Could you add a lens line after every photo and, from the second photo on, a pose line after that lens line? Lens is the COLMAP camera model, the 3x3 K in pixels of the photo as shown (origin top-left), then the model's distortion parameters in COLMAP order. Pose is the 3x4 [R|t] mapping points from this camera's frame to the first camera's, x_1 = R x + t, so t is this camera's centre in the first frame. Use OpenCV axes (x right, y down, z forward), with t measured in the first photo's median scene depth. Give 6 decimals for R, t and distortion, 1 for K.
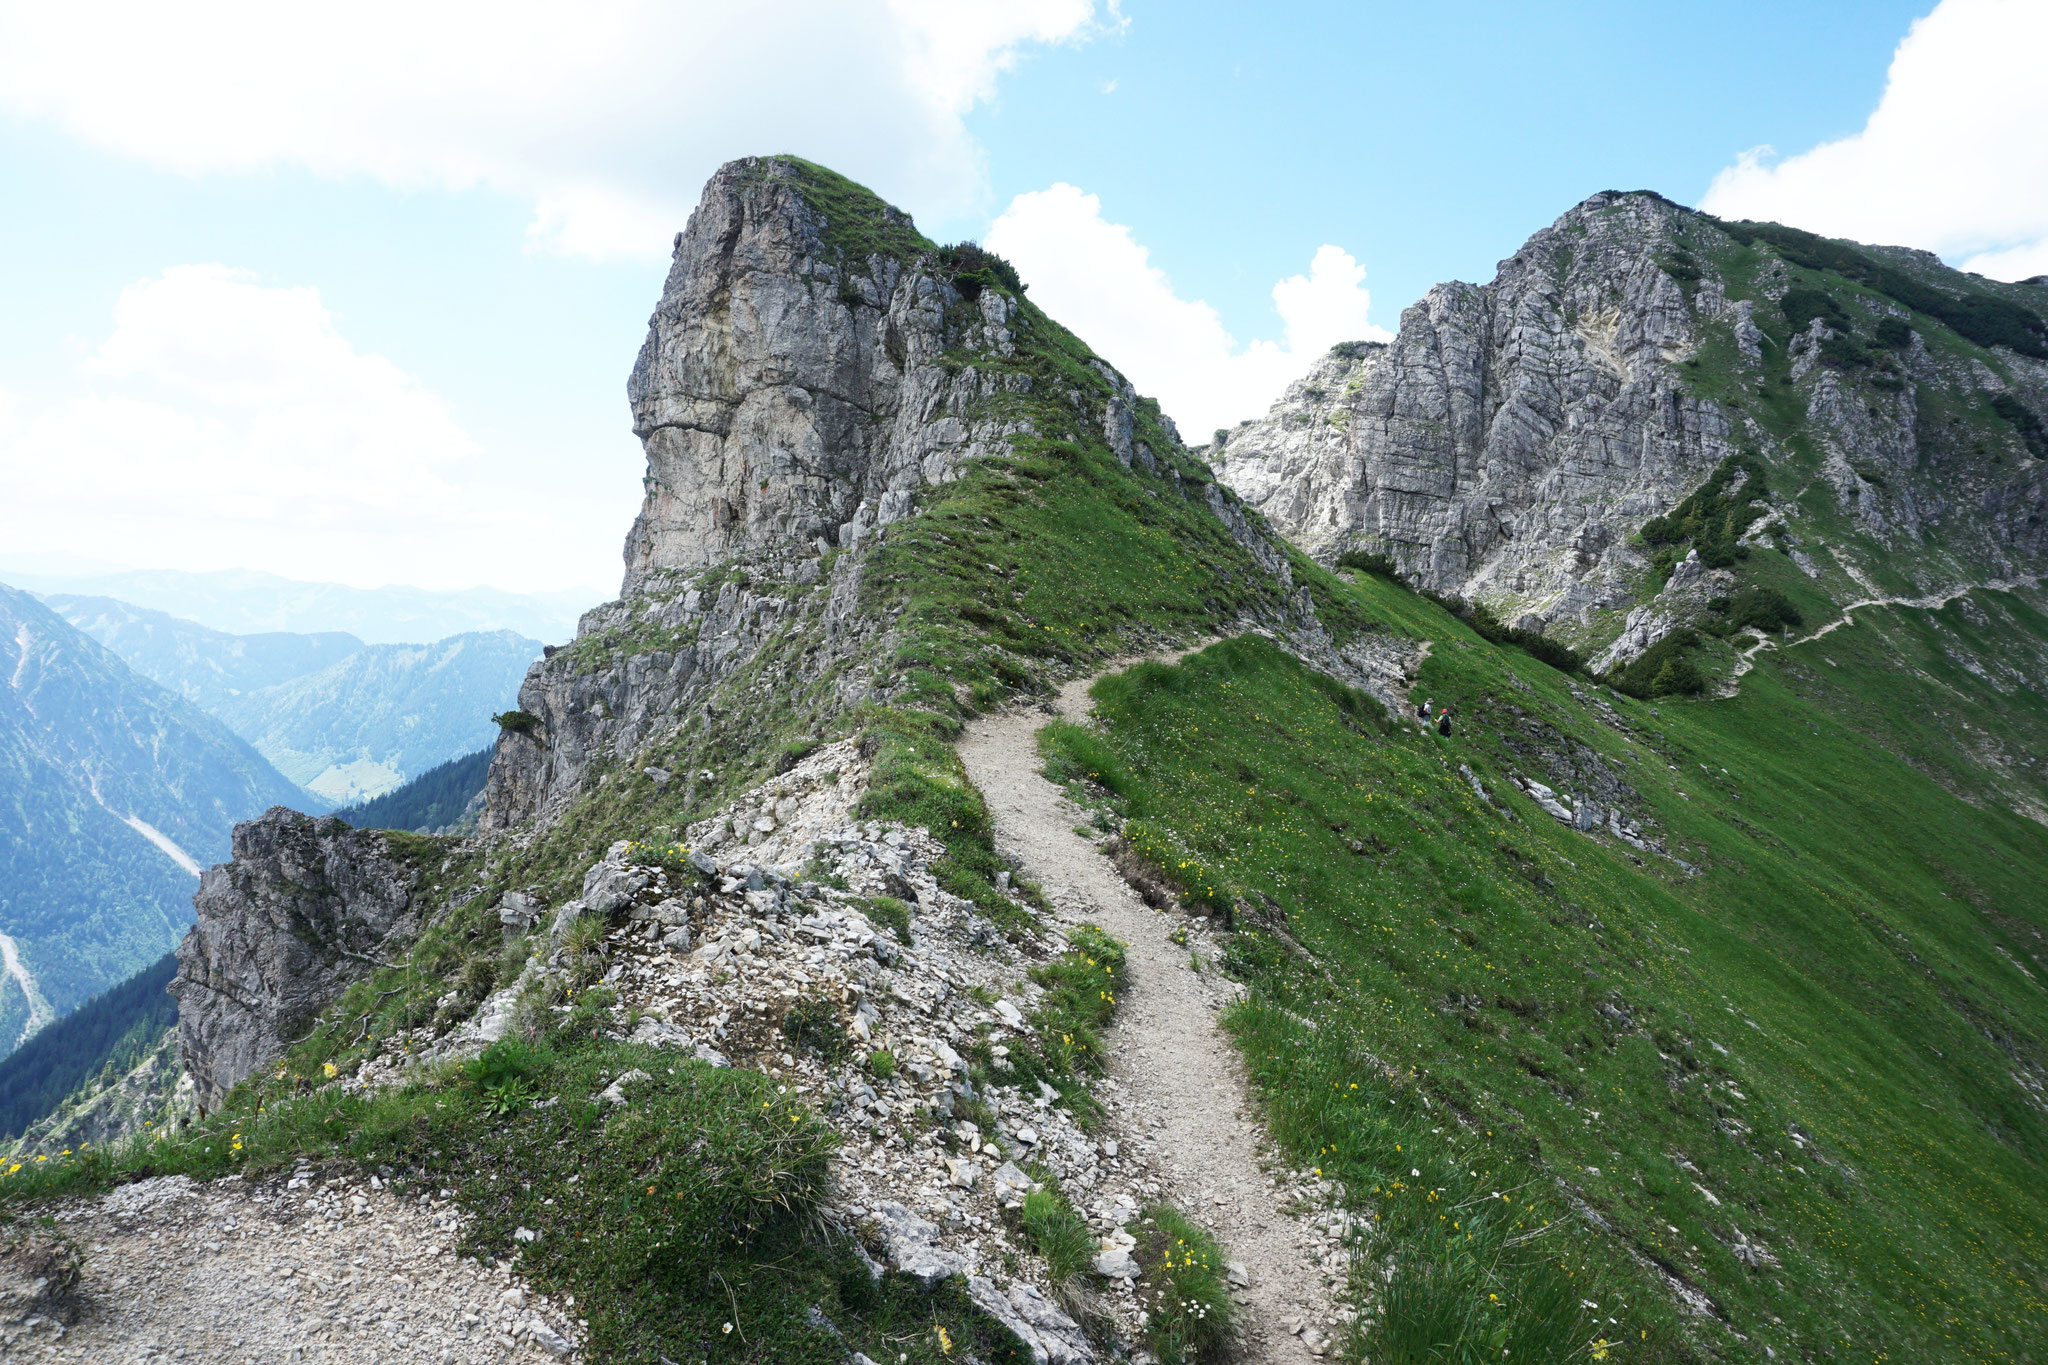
lens RADIAL K [[1478.7, 0, 1020.8], [0, 1478.7, 664.6], [0, 0, 1]] dist [-0.010701, 0.006355]
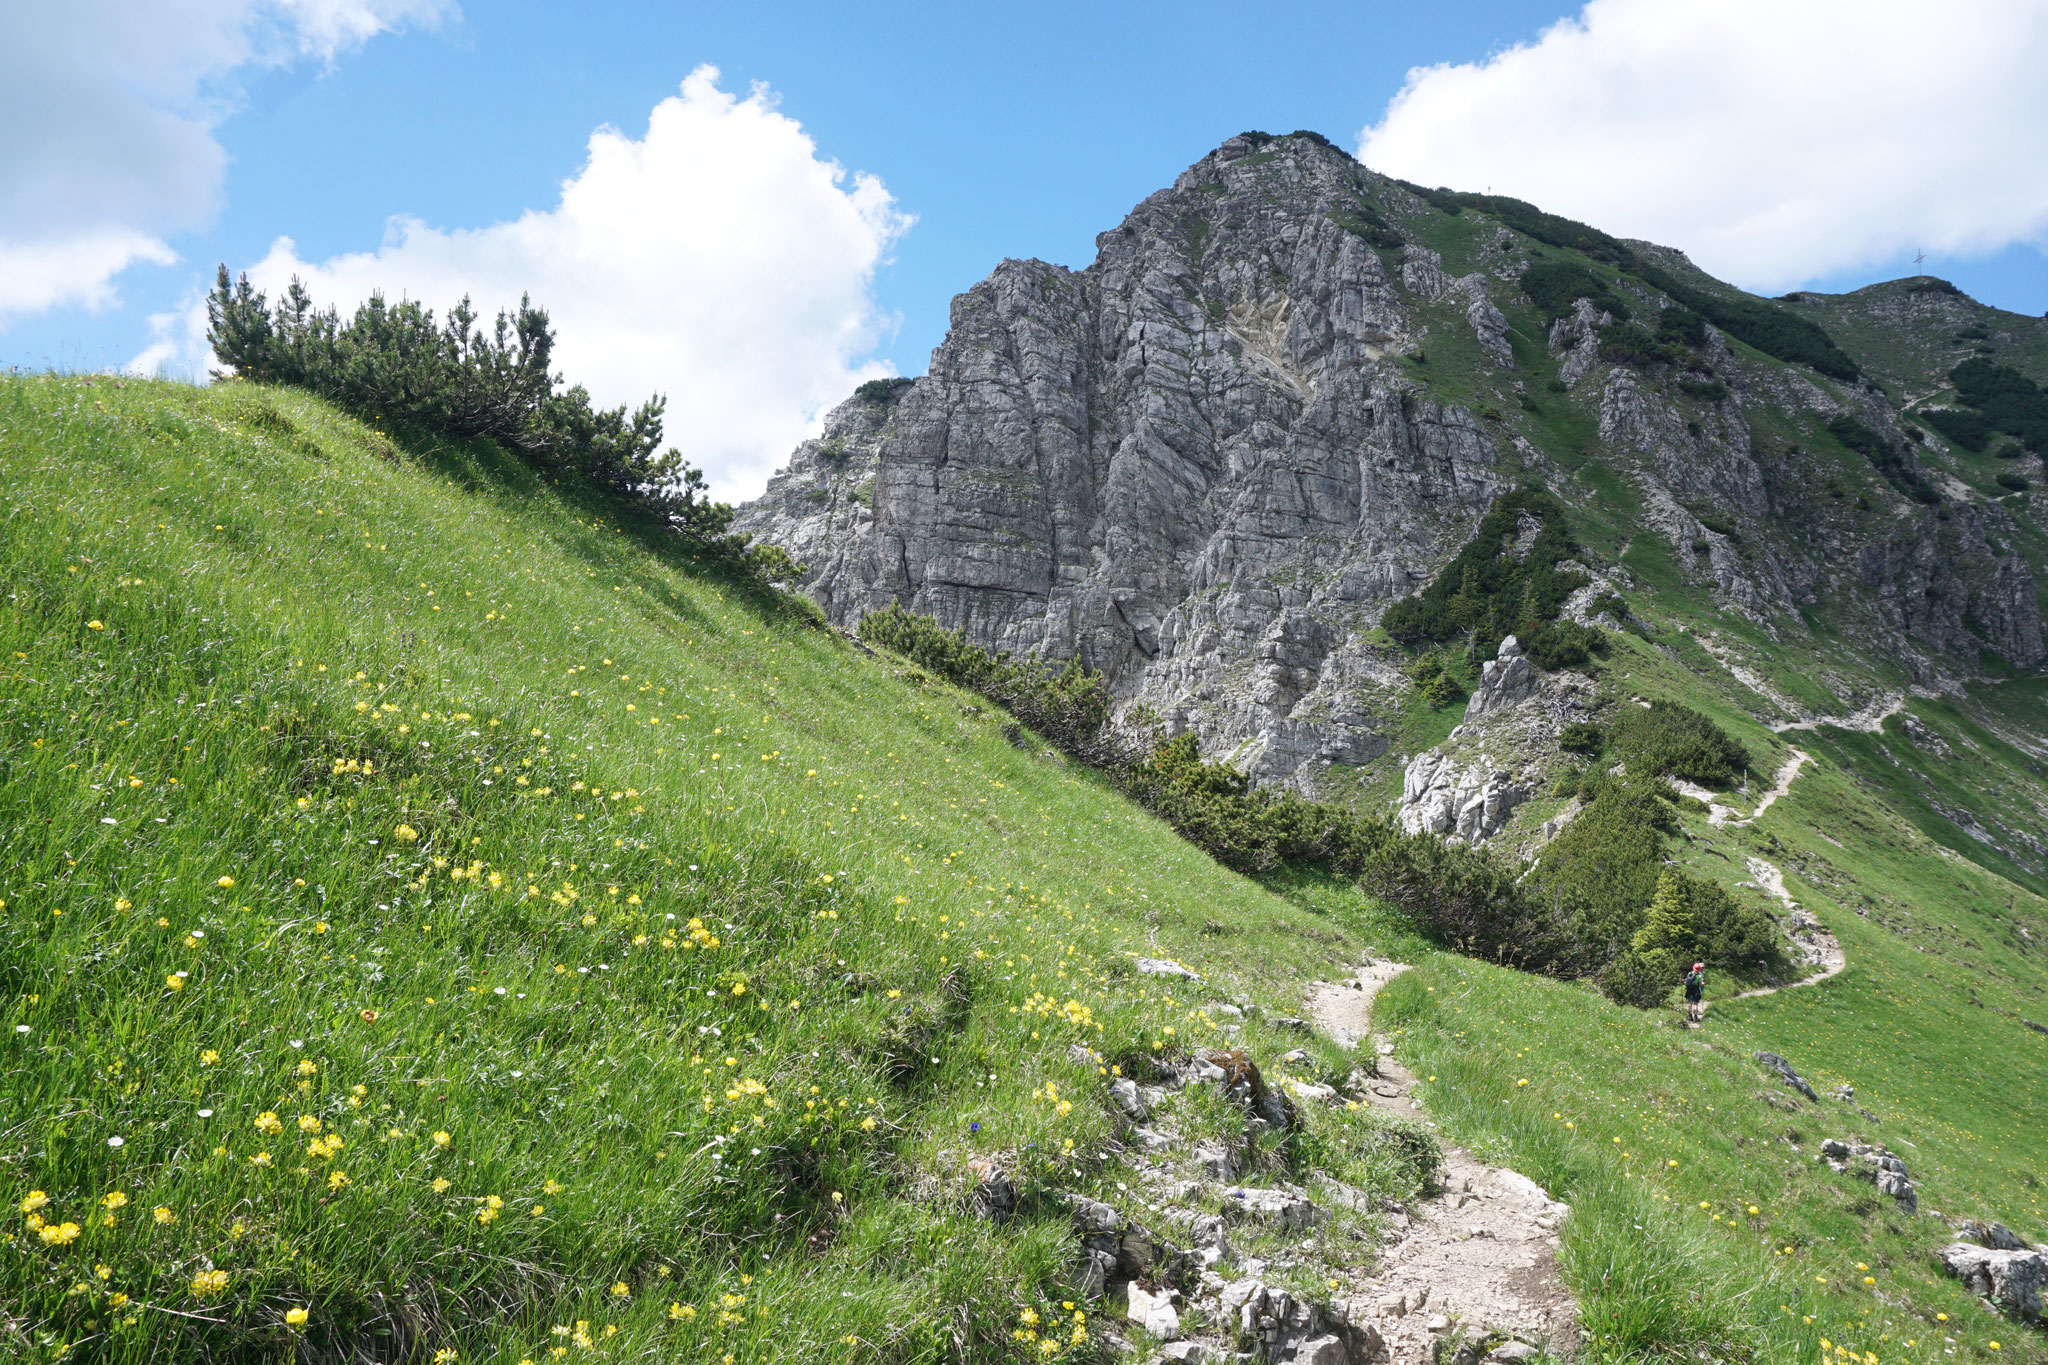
lens RADIAL K [[1478.7, 0, 1030.4], [0, 1478.7, 681.2], [0, 0, 1]] dist [-0.010701, 0.006355]
pose [[0.965522, -0.035647, 0.257870, 0.134401], [0.067514, 0.990975, -0.115799, -0.011982], [-0.251415, 0.129217, 0.959215, 0.455554]]
